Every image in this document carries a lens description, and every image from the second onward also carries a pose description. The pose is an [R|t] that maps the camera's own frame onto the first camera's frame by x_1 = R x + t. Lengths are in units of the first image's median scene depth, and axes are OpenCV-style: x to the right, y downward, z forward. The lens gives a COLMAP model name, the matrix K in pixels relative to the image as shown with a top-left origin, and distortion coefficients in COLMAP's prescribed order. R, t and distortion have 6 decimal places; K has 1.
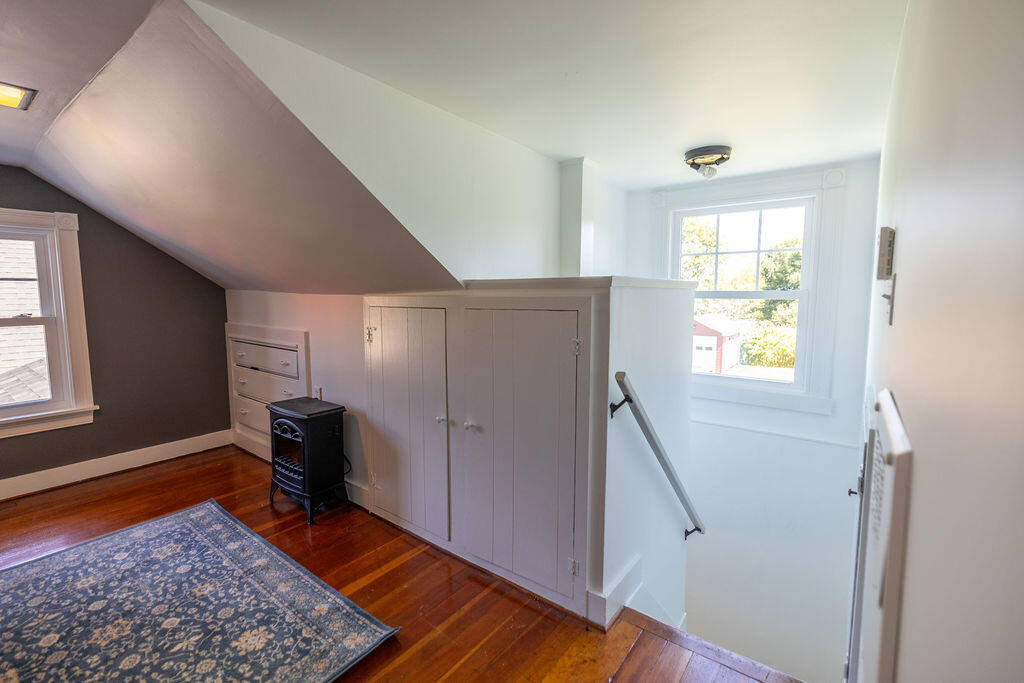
lens RADIAL K [[455.0, 0, 510.5], [0, 455.0, 335.8], [0, 0, 1]] dist [-0.000182, -0.000158]
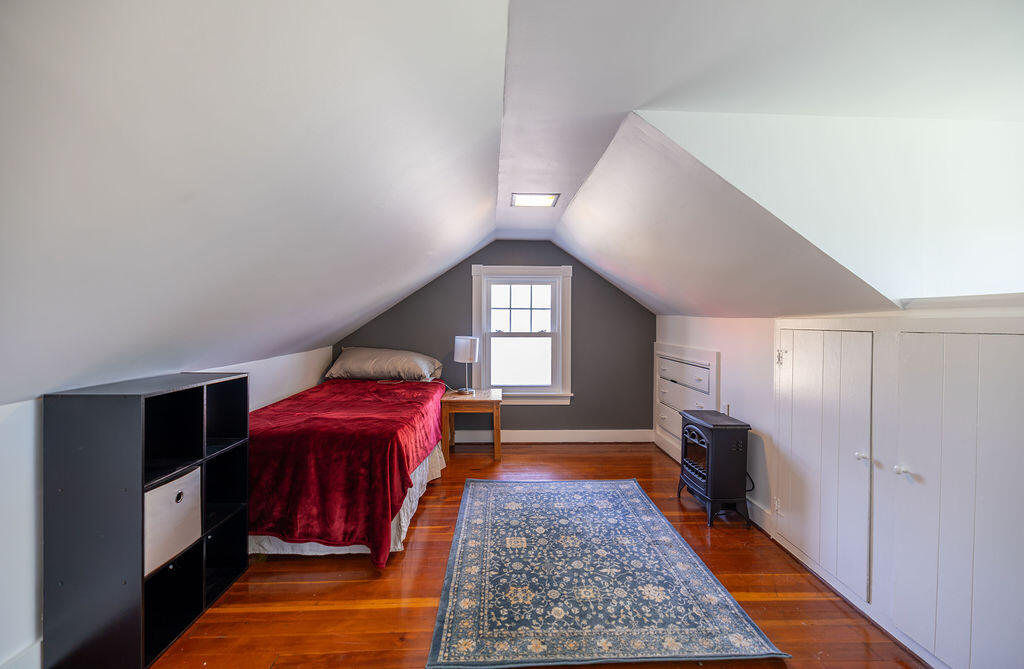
lens RADIAL K [[435.7, 0, 509.9], [0, 435.7, 321.0], [0, 0, 1]] dist [0.000946, 0.000012]
pose [[0.630601, 0.006141, -0.776083, 0.071408], [-0.082841, 0.994789, -0.059440, 0.028810], [0.771674, 0.101774, 0.627823, -0.083707]]
